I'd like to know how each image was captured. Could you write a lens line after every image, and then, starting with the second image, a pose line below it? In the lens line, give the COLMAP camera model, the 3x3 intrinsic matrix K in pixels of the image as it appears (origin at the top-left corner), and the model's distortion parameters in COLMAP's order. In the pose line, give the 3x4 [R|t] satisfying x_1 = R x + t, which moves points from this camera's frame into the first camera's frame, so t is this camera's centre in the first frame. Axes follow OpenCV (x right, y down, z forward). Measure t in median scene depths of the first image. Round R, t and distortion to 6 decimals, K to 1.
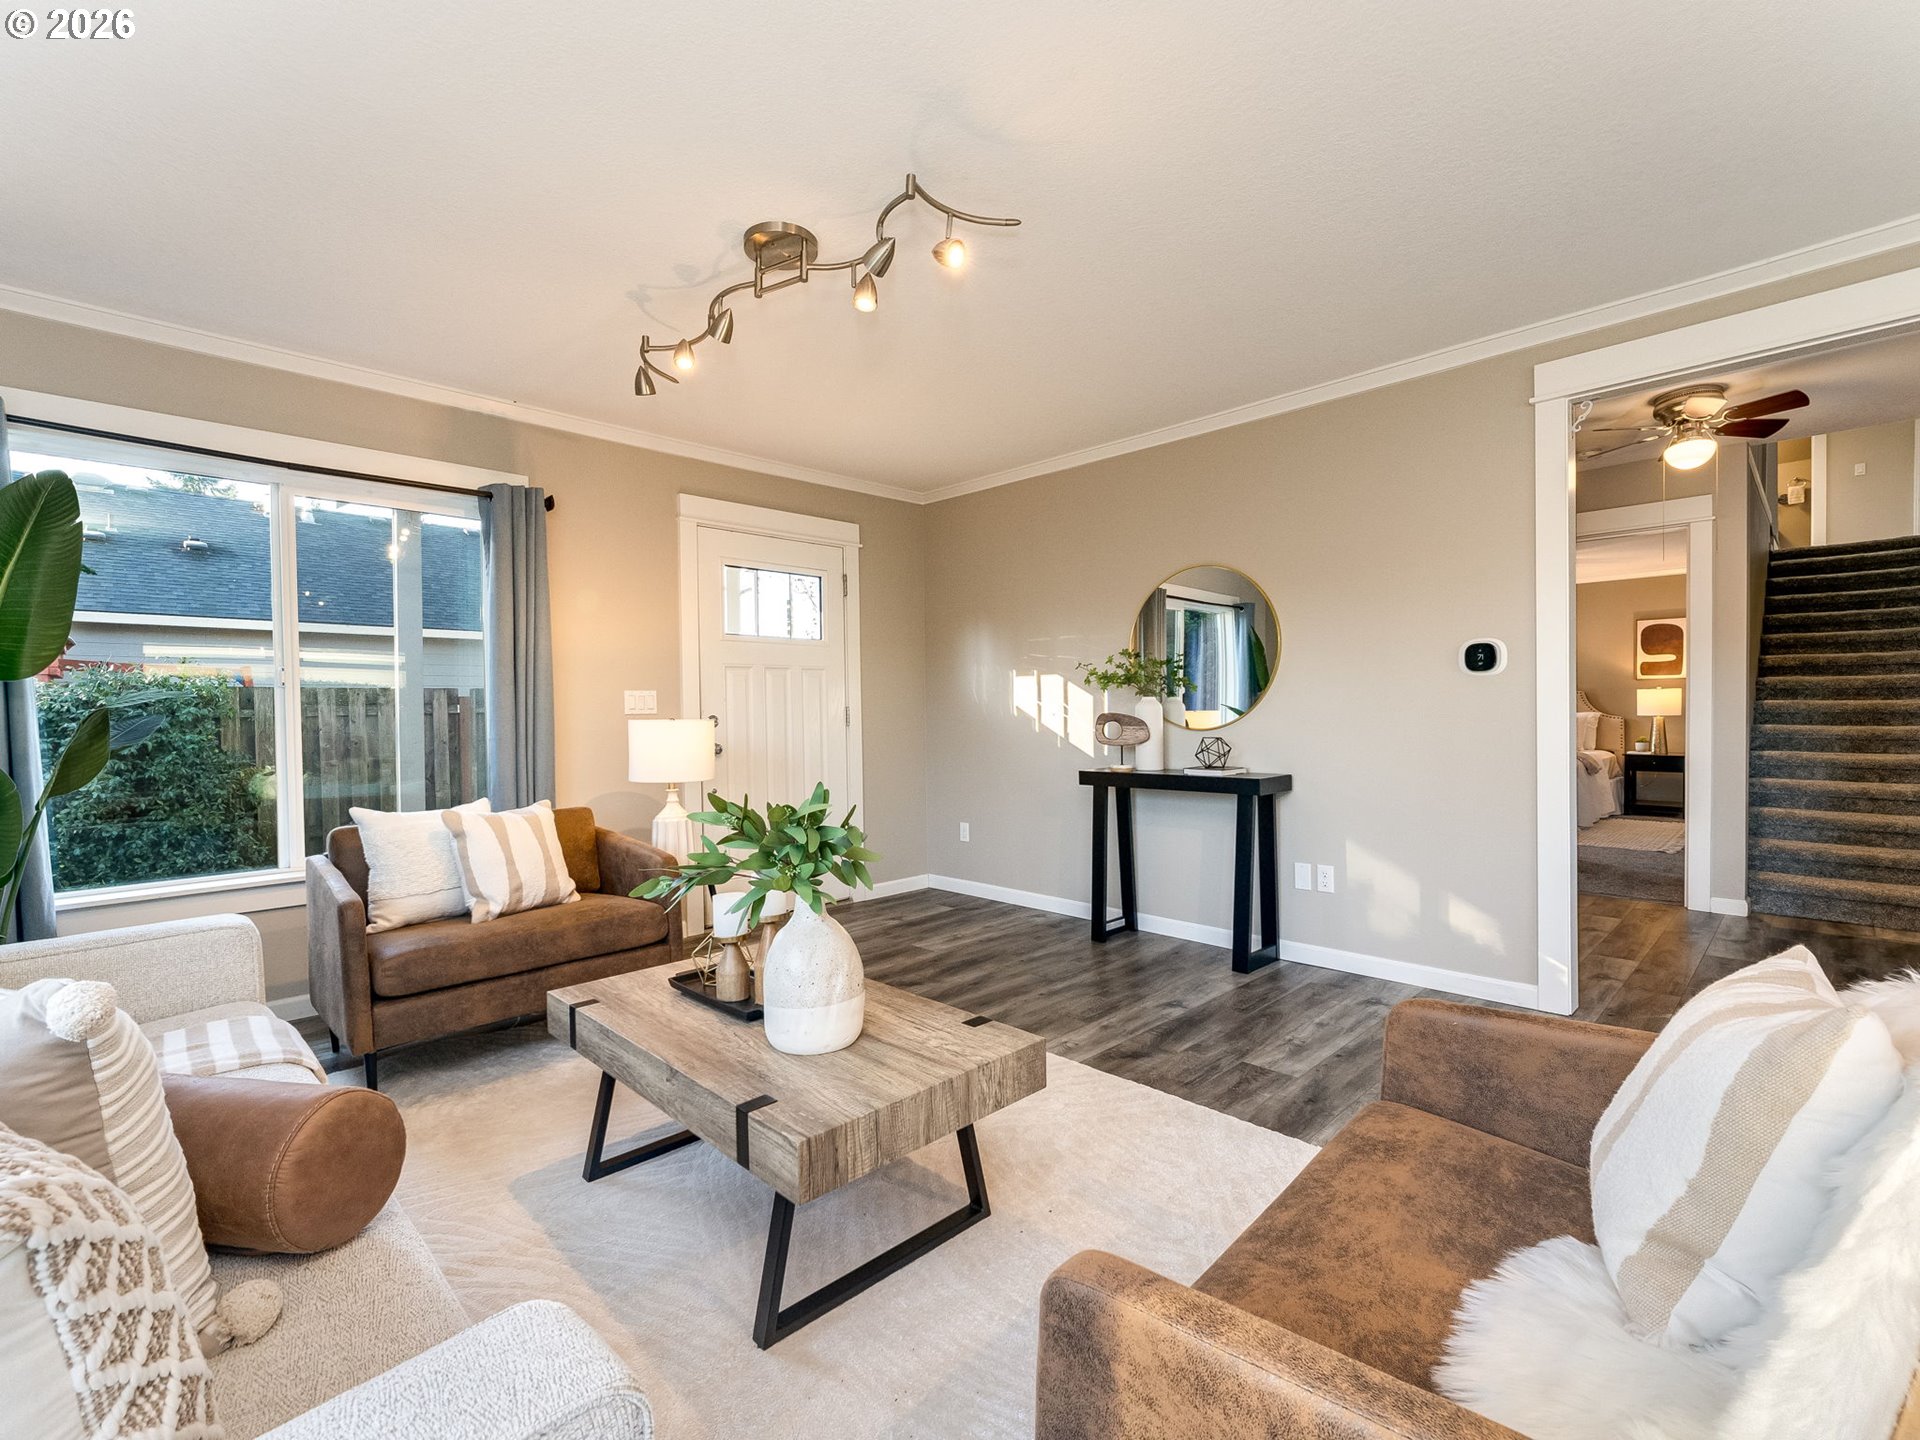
lens RADIAL K [[841.9, 0, 974.8], [0, 841.9, 732.4], [0, 0, 1]] dist [0.015617, 0.000124]
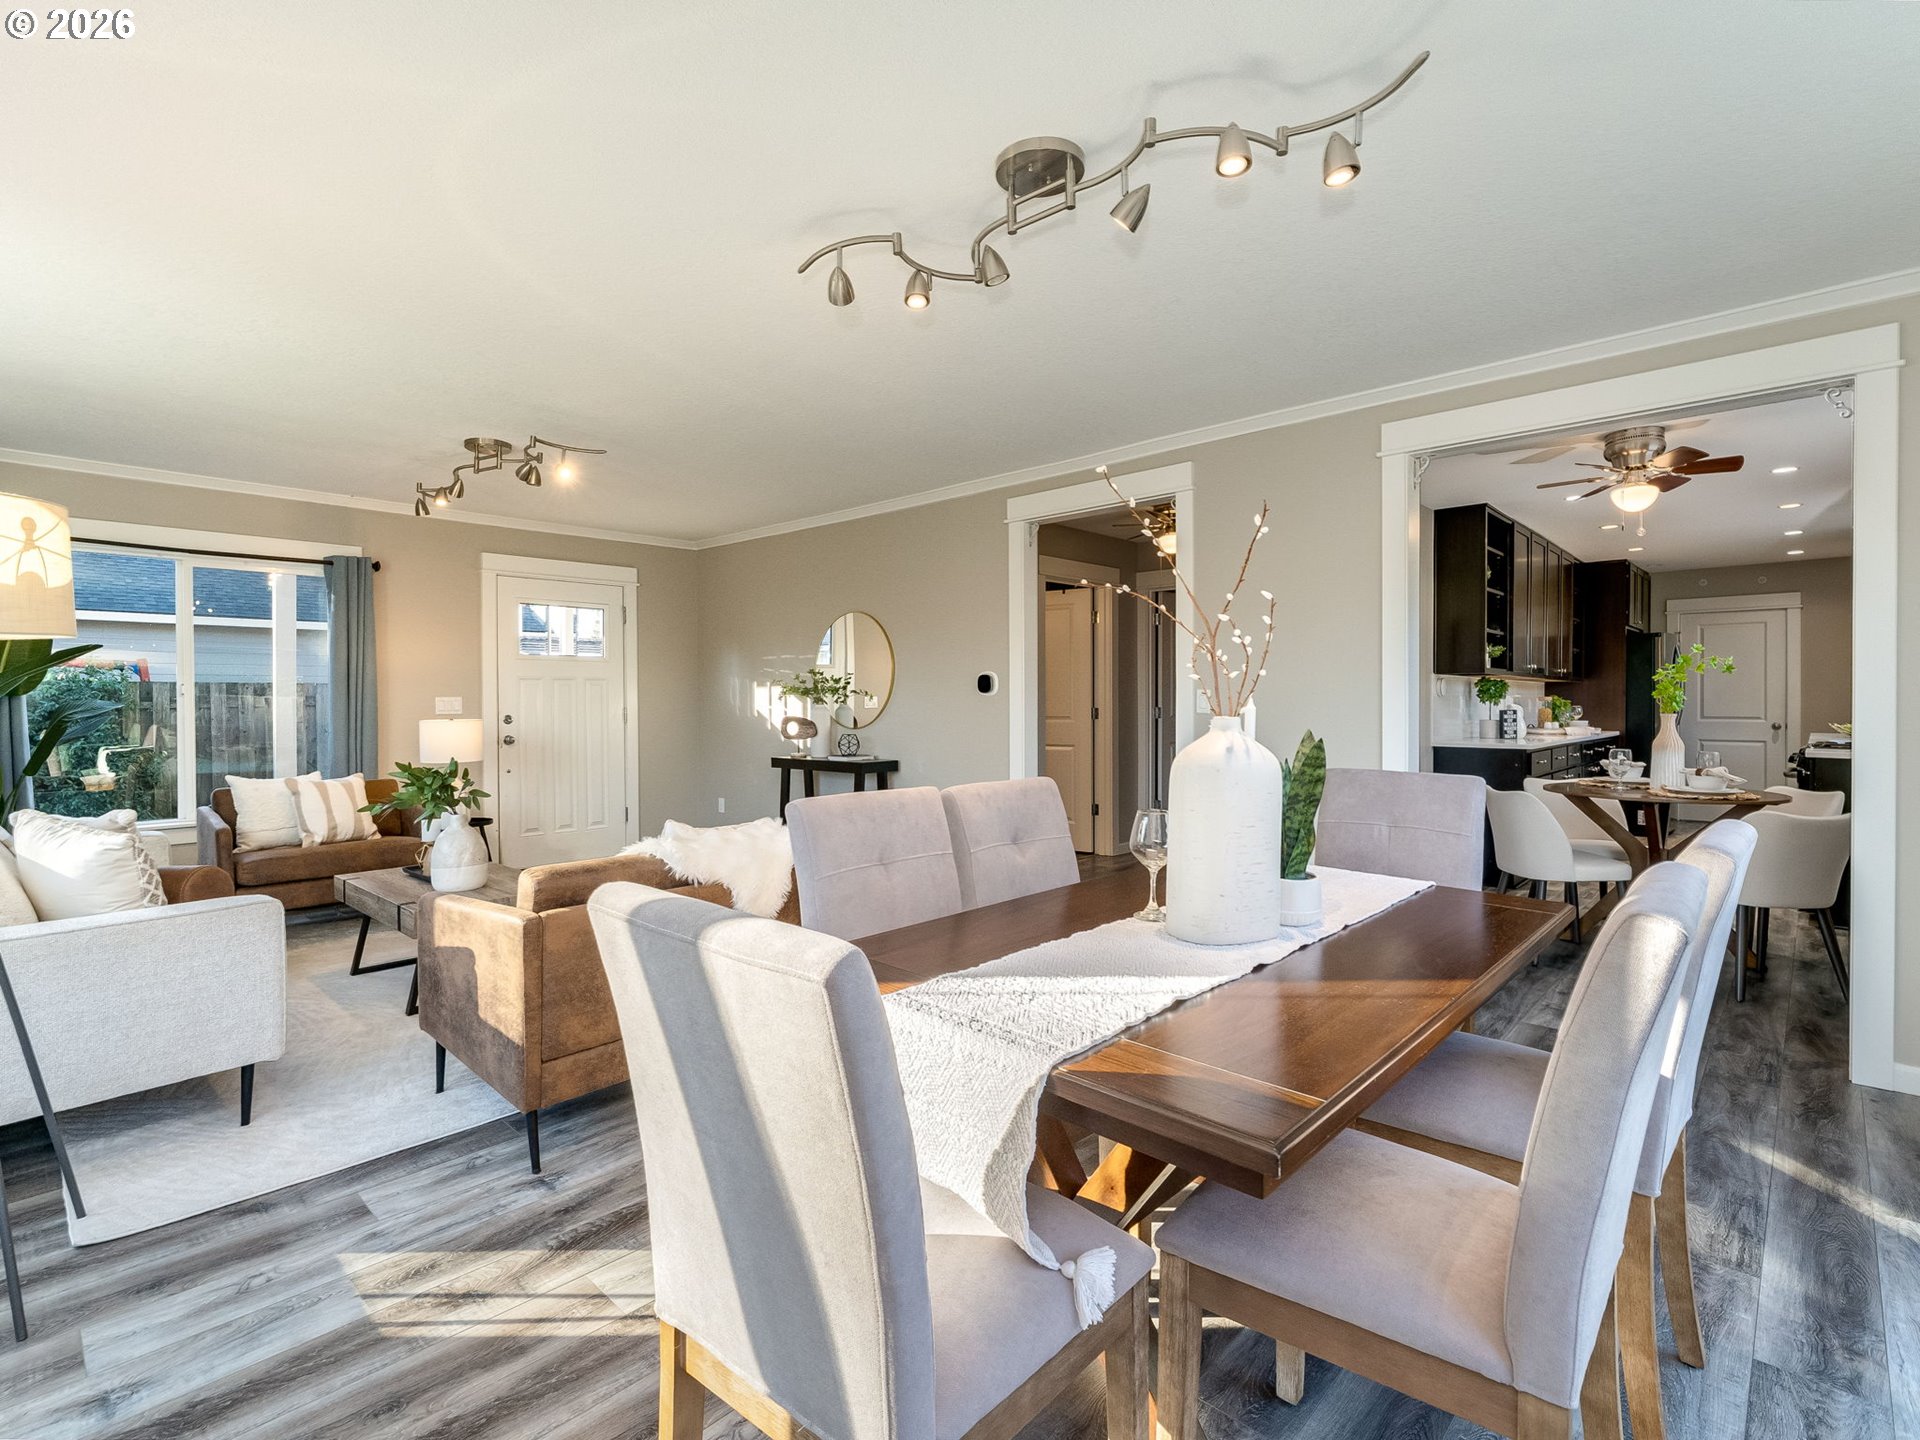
lens RADIAL K [[872.3, 0, 960.0], [0, 872.3, 720.0], [0, 0, 1]] dist [-0.000146, 0.000298]
pose [[0.998737, 0.008268, 0.049549, 0.423606], [-0.008077, 0.999959, -0.004043, -0.015207], [-0.049580, 0.003638, 0.998764, -0.532788]]
